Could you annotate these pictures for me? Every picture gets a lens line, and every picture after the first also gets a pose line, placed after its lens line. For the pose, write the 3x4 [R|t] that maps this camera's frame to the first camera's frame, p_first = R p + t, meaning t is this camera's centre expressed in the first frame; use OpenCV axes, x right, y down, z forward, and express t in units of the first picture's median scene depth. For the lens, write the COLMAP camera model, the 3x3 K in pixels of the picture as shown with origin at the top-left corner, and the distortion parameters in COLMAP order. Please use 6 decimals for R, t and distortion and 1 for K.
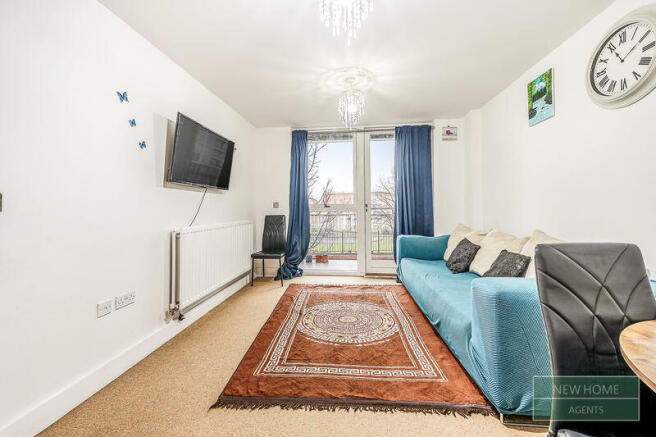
lens RADIAL K [[263.8, 0, 323.9], [0, 263.8, 204.1], [0, 0, 1]] dist [0.026076, -0.000445]
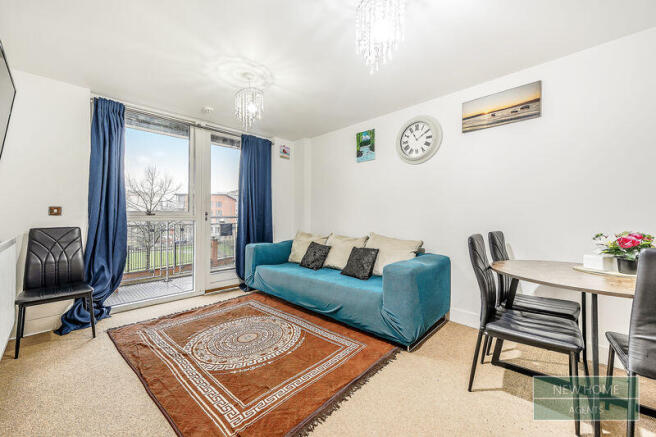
lens RADIAL K [[263.8, 0, 326.0], [0, 263.8, 216.5], [0, 0, 1]] dist [0.026076, -0.000445]
pose [[0.619026, 0.008931, 0.785320, -0.349846], [-0.017444, 0.999845, 0.002380, 0.006556], [-0.785177, -0.015172, 0.619086, 0.167555]]
